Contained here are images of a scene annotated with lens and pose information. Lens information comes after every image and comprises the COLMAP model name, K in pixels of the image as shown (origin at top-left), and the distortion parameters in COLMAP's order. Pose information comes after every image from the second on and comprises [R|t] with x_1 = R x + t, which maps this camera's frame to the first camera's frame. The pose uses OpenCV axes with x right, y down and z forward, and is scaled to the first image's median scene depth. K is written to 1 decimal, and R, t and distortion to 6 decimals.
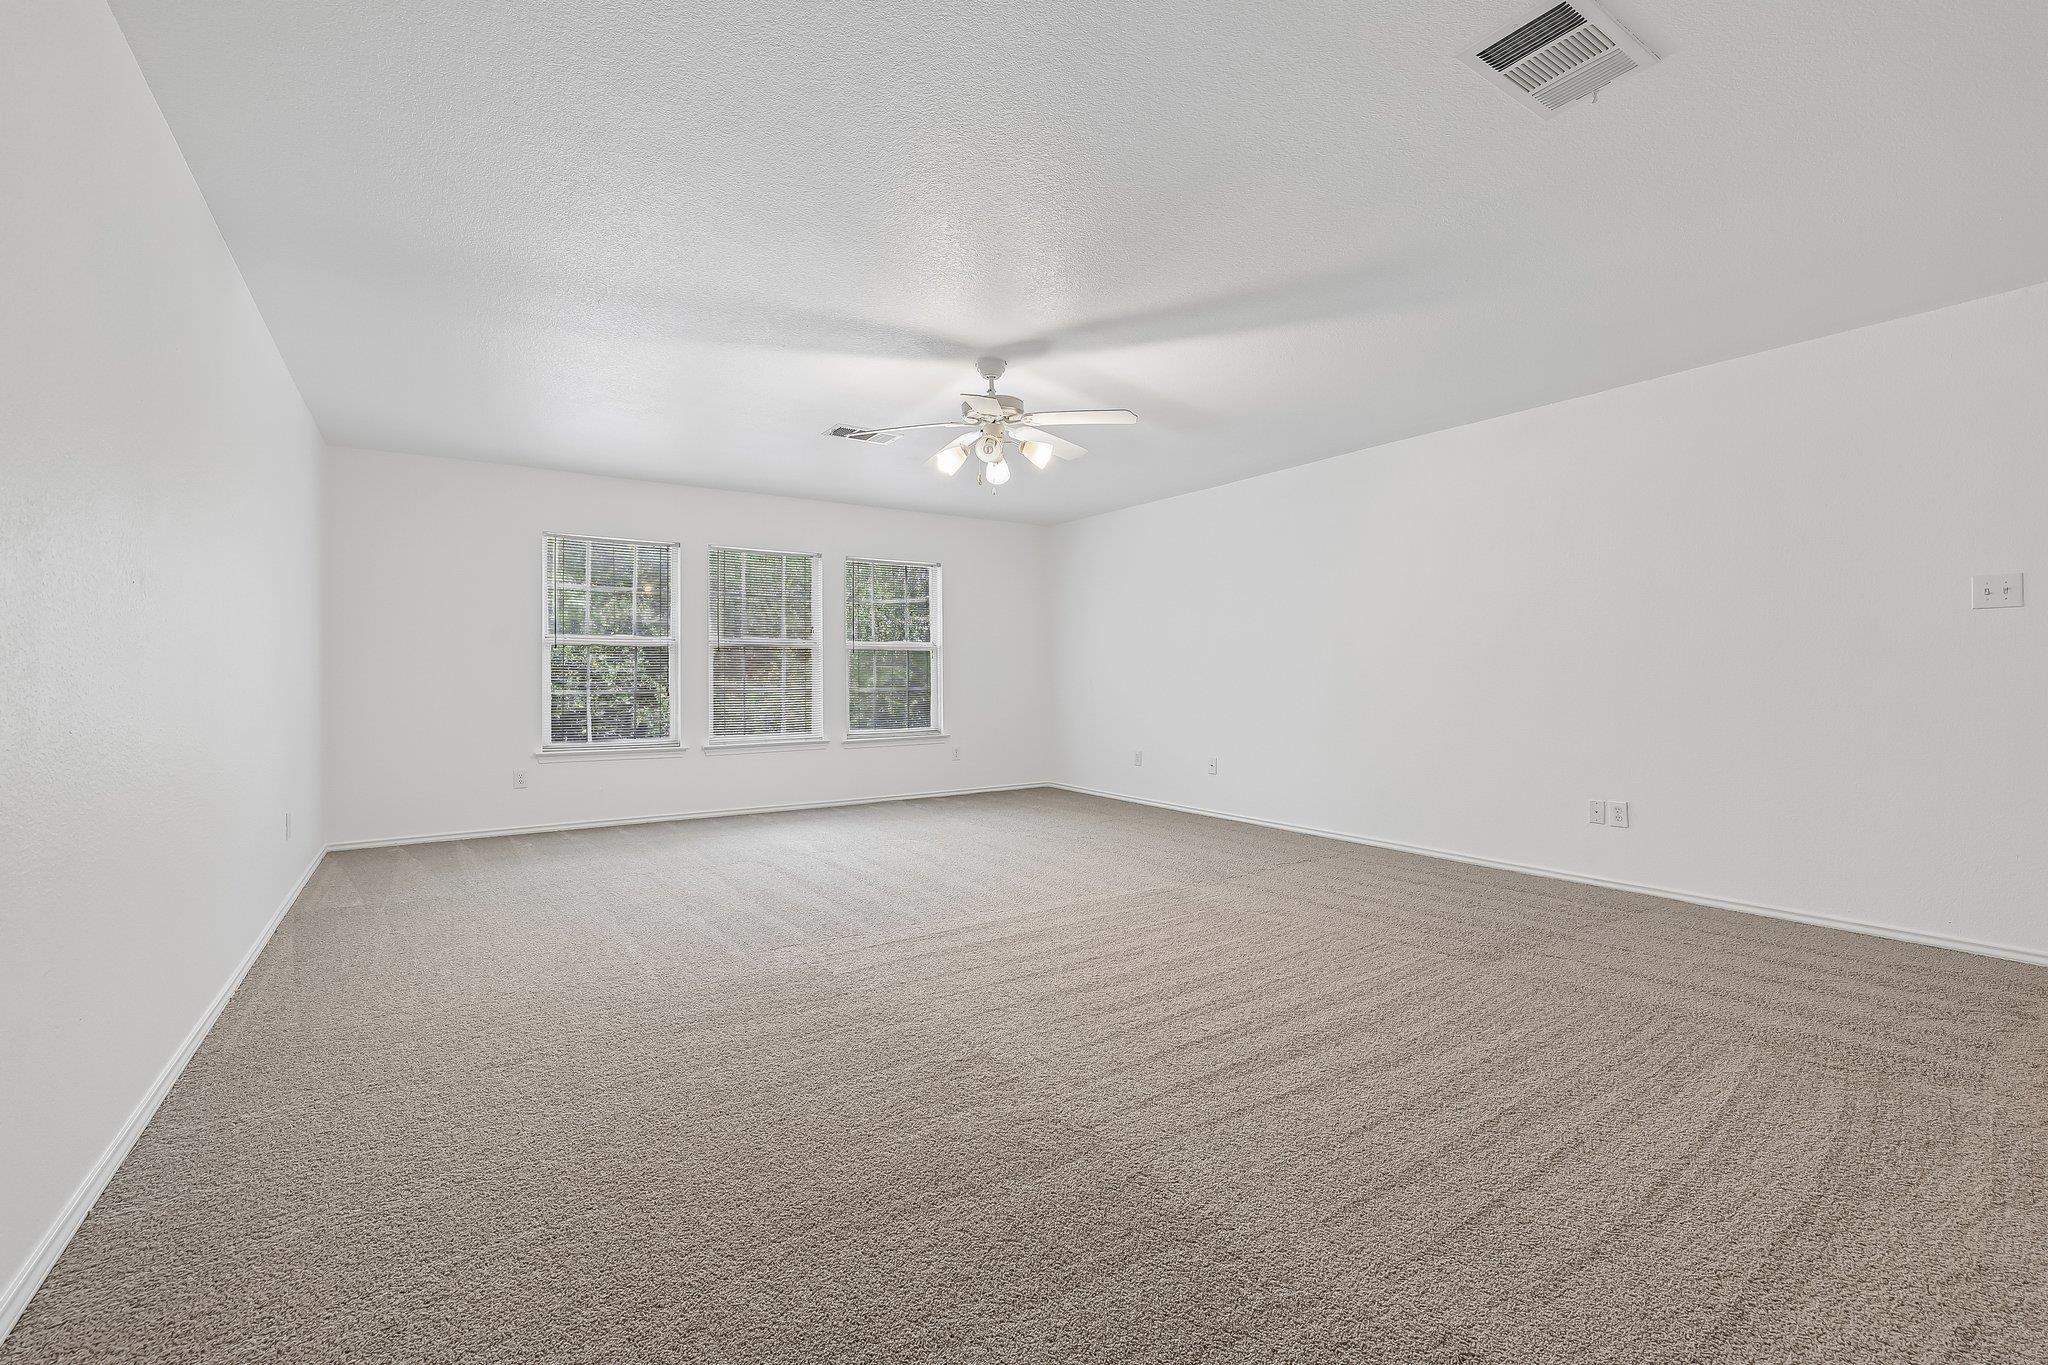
lens RADIAL K [[892.1, 0, 1025.4], [0, 892.1, 677.8], [0, 0, 1]] dist [-0.000925, -0.000053]
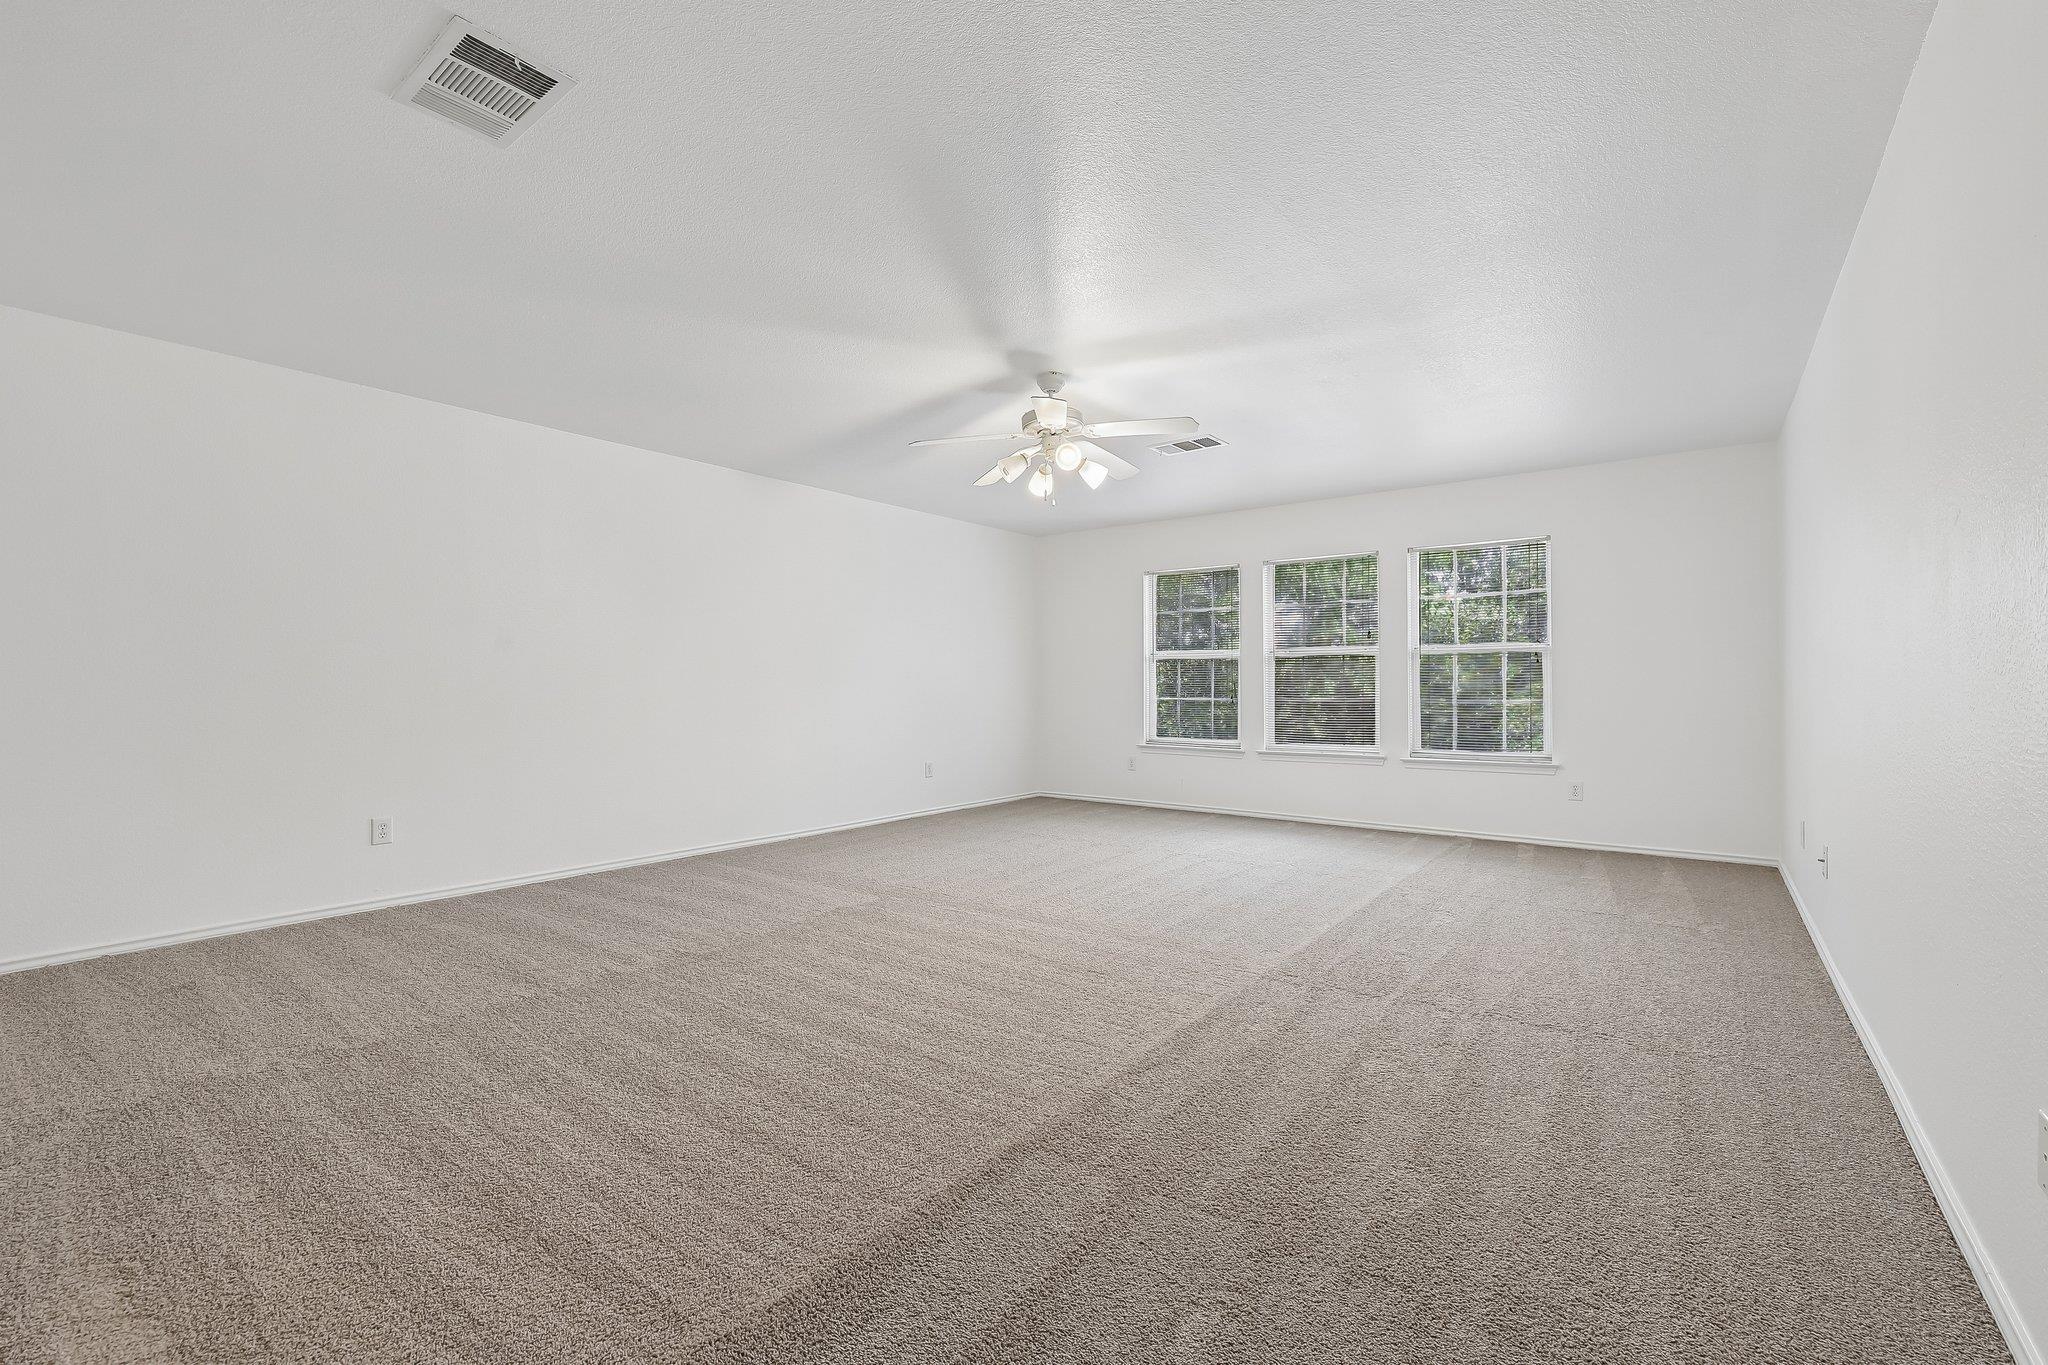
lens RADIAL K [[875.0, 0, 1031.4], [0, 875.0, 683.2], [0, 0, 1]] dist [-0.000832, 0.000459]
pose [[0.327136, 0.000667, -0.944977, 0.527836], [-0.004304, 0.999990, -0.000784, -0.002386], [0.944967, 0.004324, 0.327136, 0.387507]]
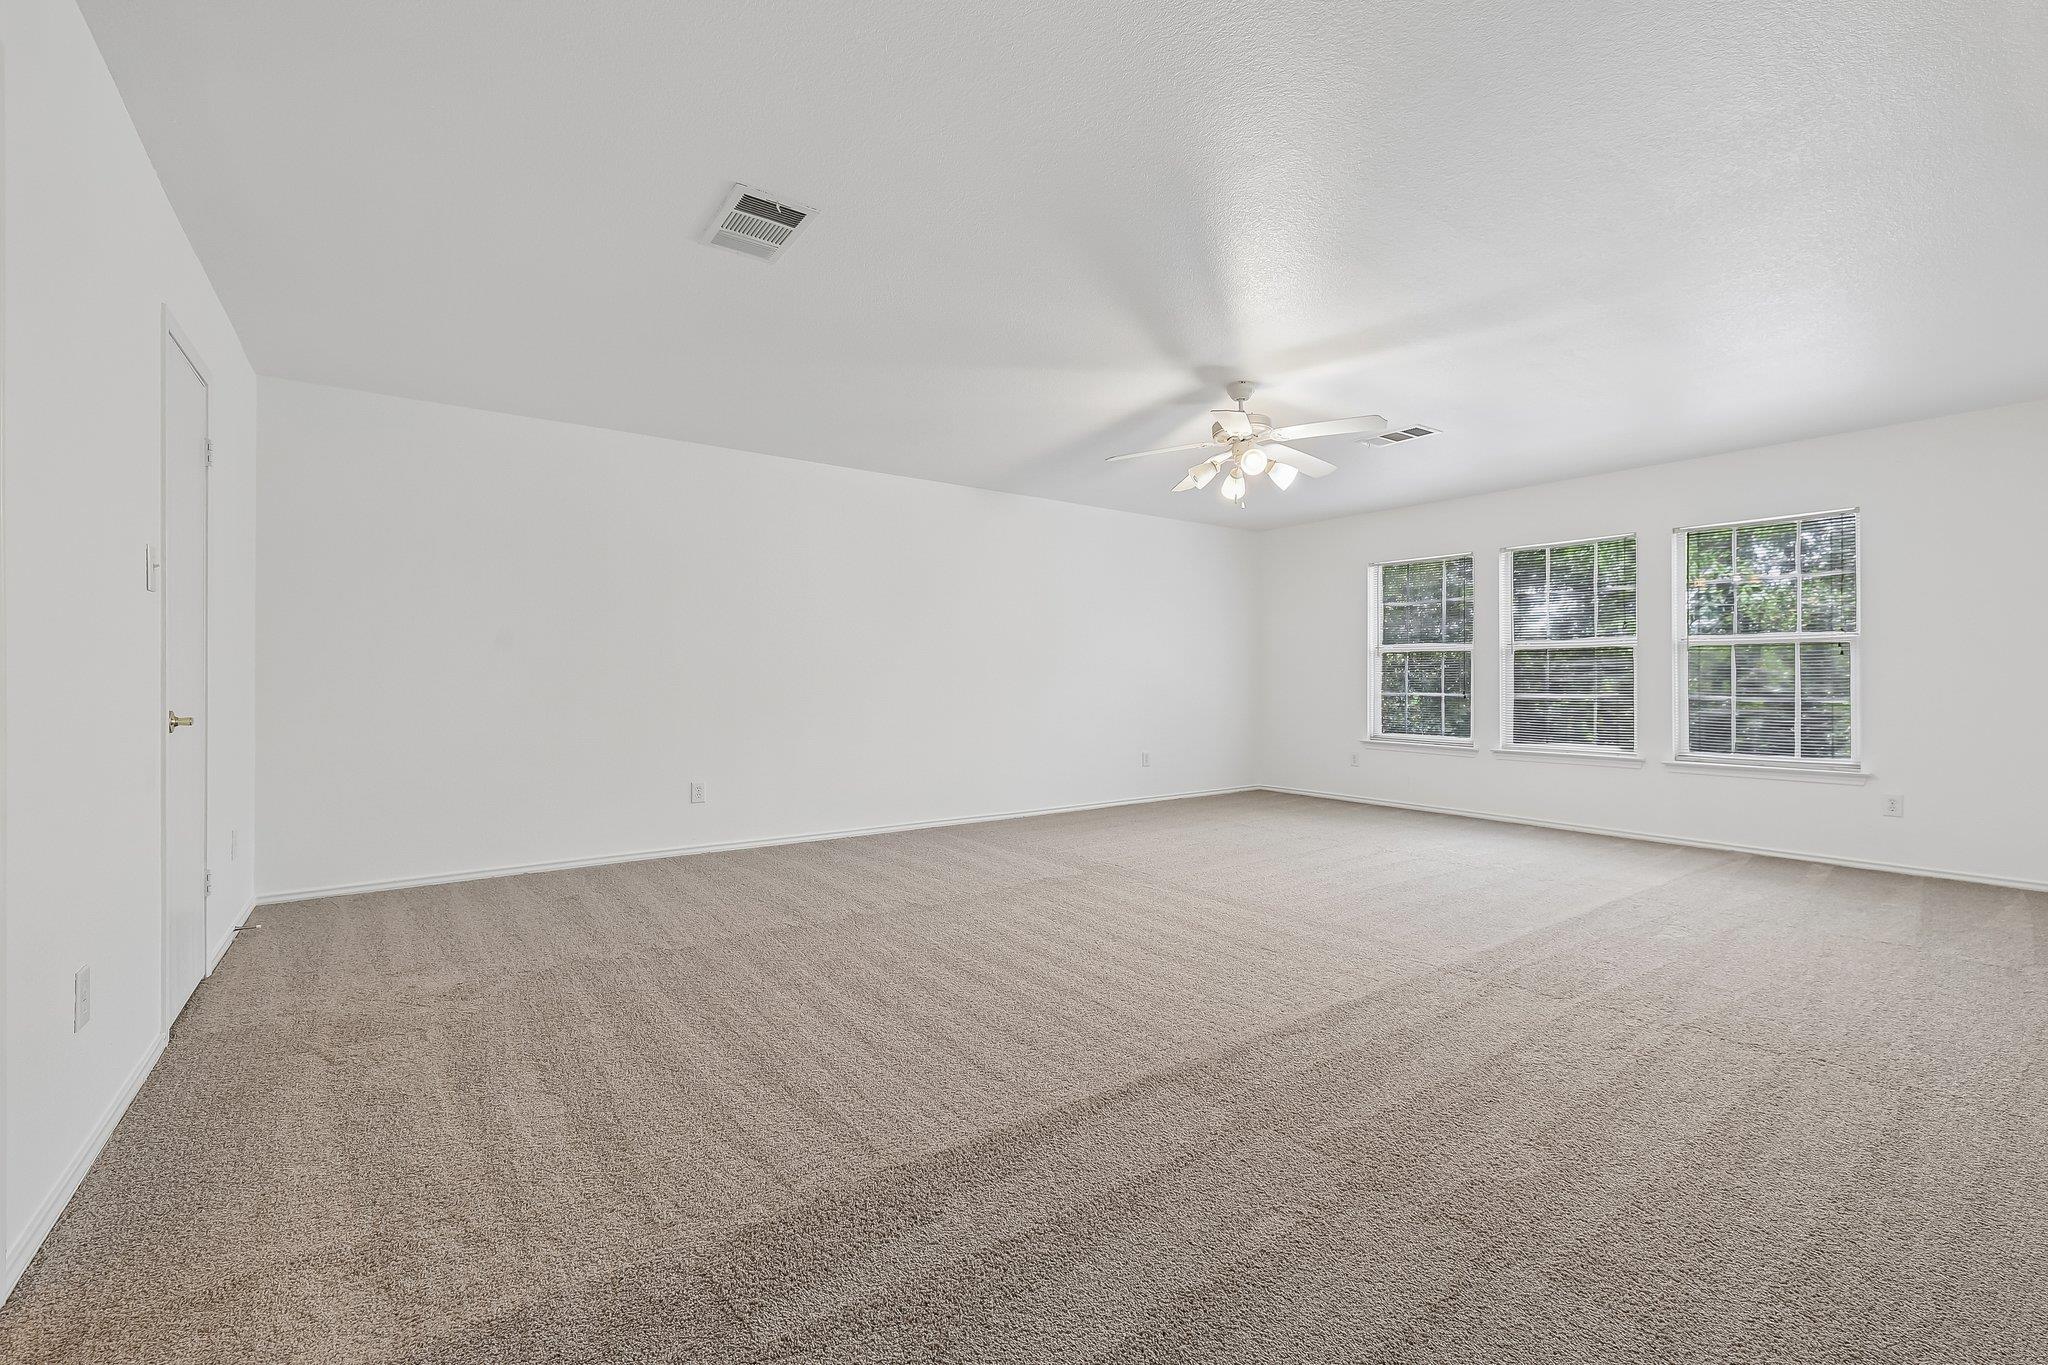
lens RADIAL K [[871.2, 0, 1023.8], [0, 871.2, 678.0], [0, 0, 1]] dist [-0.001791, -0.000046]
pose [[0.043489, 0.002538, -0.999051, 0.585157], [-0.006952, 0.999973, 0.002238, -0.002706], [0.999030, 0.006848, 0.043505, 0.413026]]
